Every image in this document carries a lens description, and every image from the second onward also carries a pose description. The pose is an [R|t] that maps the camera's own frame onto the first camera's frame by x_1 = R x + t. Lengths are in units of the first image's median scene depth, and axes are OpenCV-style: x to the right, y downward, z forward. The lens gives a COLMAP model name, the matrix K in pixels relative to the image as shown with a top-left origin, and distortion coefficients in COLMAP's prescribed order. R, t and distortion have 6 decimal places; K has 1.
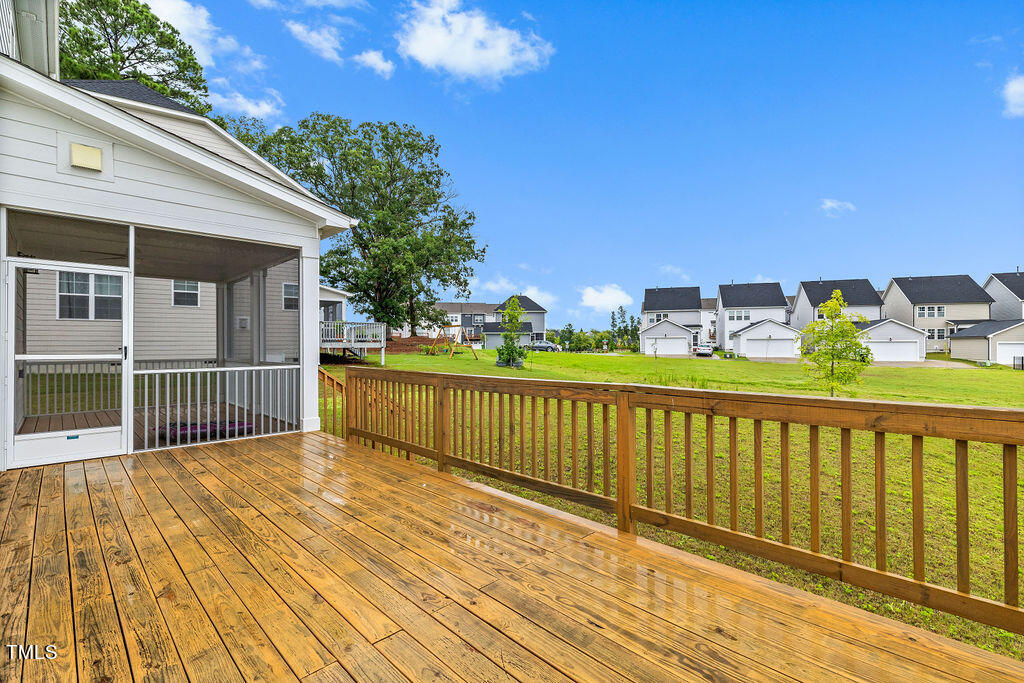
lens RADIAL K [[460.2, 0, 505.5], [0, 460.2, 341.9], [0, 0, 1]] dist [0.004614, -0.000026]
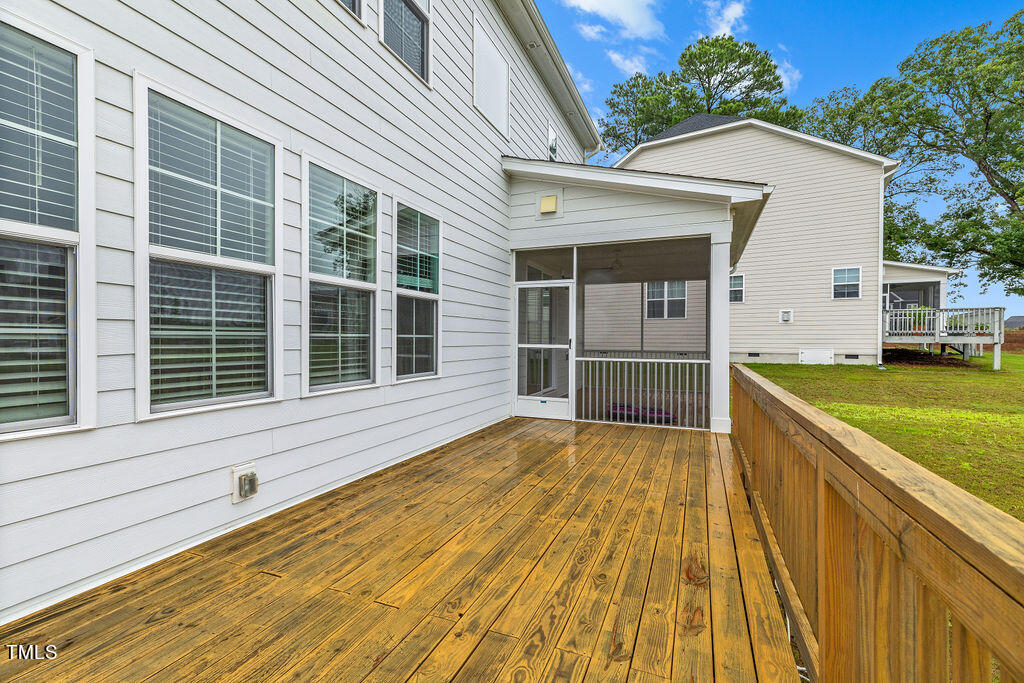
lens RADIAL K [[460.2, 0, 505.5], [0, 460.2, 341.9], [0, 0, 1]] dist [0.004614, -0.000026]
pose [[0.390343, 0.010094, -0.920614, 0.316438], [0.002253, 0.999926, 0.011919, 0.001577], [0.920667, -0.006727, 0.390292, 0.310311]]
